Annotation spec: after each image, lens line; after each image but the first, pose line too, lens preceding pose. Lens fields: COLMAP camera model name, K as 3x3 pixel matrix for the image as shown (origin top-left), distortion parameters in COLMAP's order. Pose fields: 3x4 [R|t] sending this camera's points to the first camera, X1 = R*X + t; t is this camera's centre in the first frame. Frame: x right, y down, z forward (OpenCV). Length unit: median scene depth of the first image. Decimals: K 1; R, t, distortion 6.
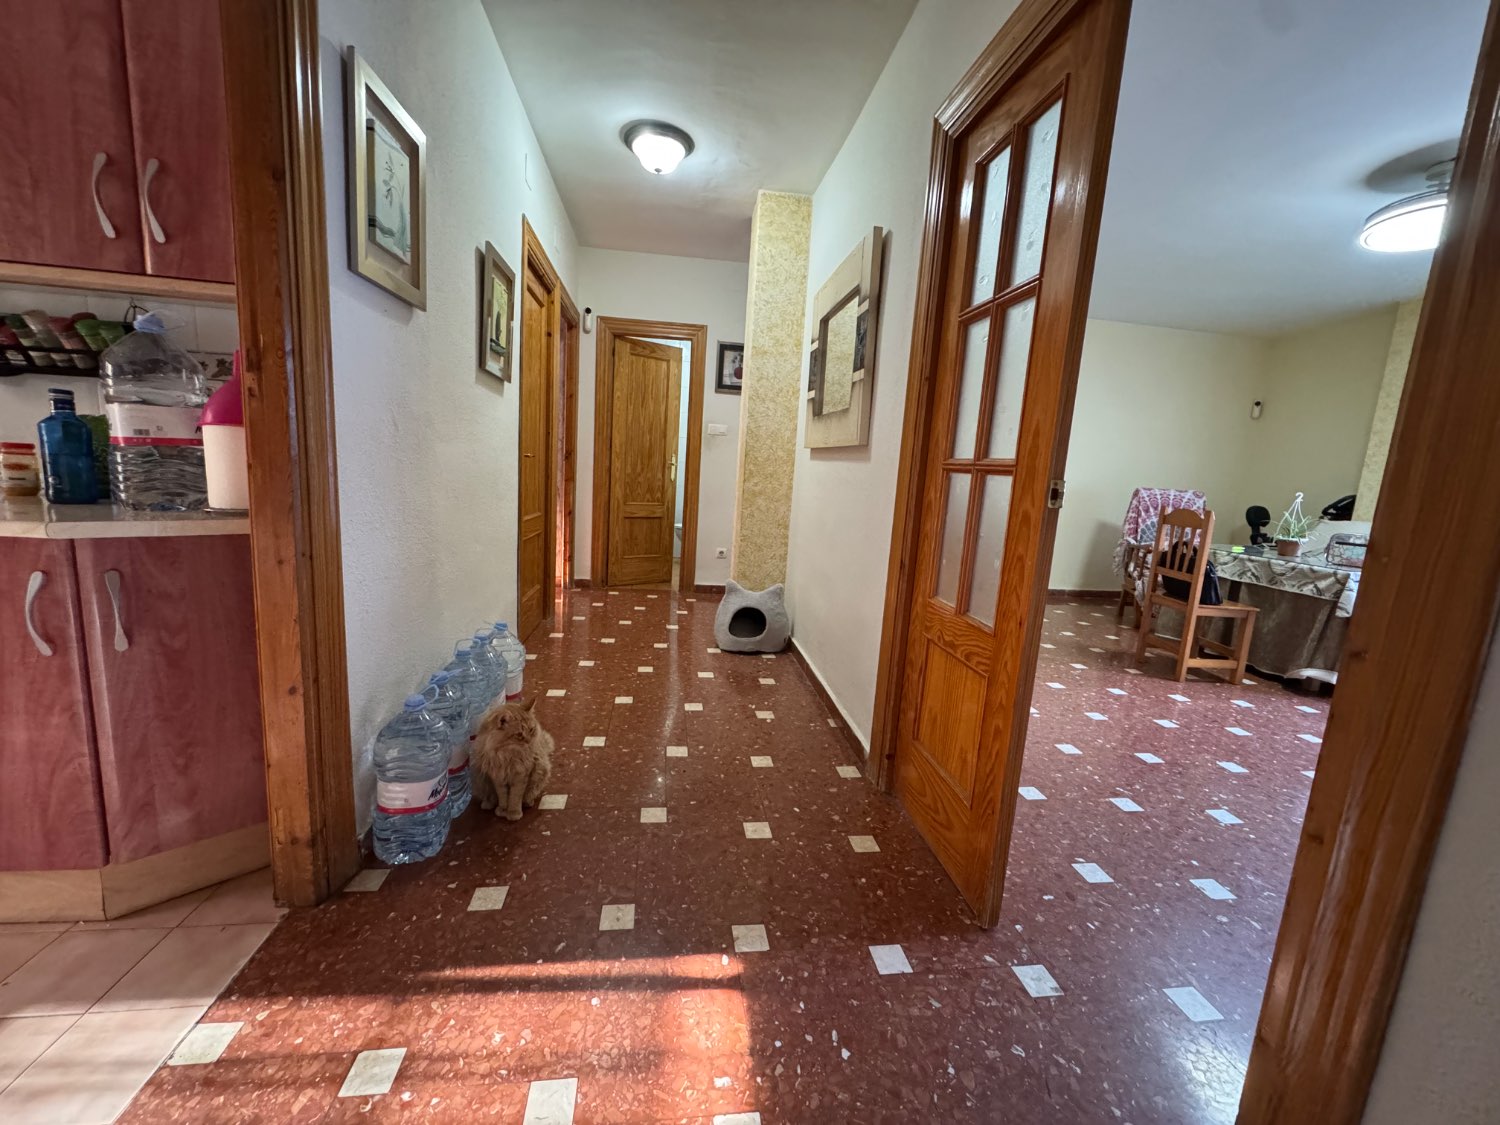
lens RADIAL K [[598.0, 0, 743.9], [0, 598.0, 566.0], [0, 0, 1]] dist [-0.004526, -0.000047]
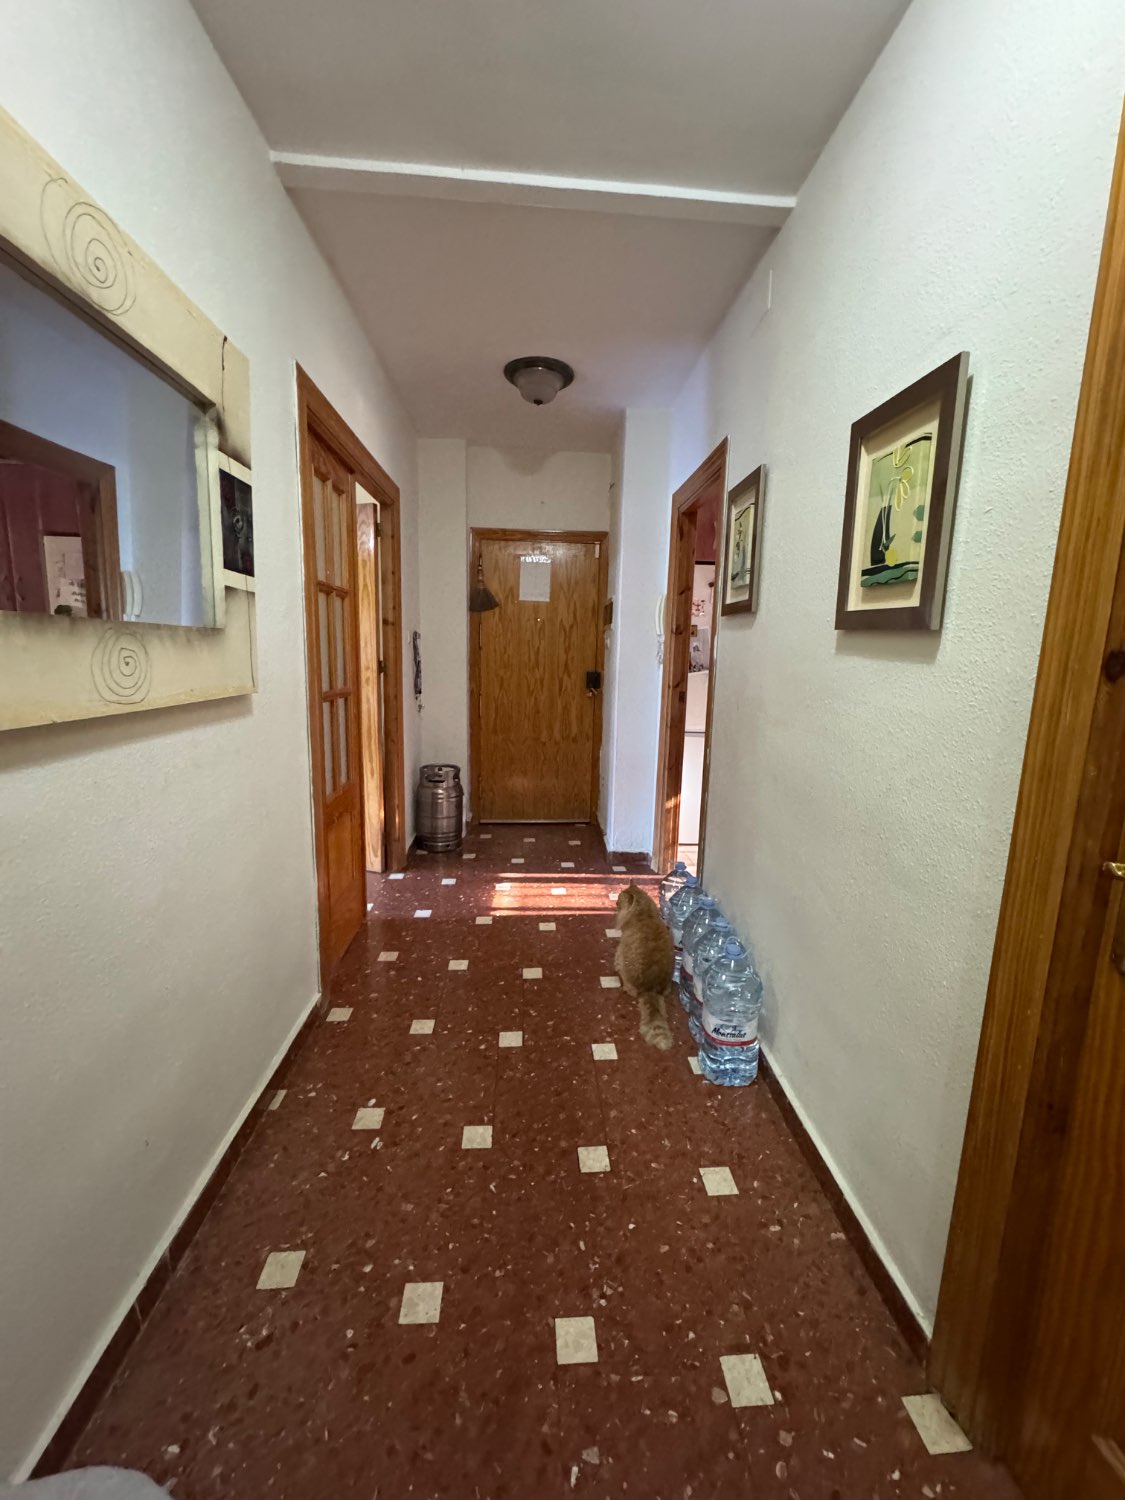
lens RADIAL K [[598.0, 0, 563.3], [0, 598.0, 743.2], [0, 0, 1]] dist [-0.004526, -0.000047]
pose [[-0.994571, -0.090648, 0.051095, -0.326173], [-0.069754, 0.945168, 0.319048, -0.678578], [-0.077215, 0.313752, -0.946360, 2.836784]]
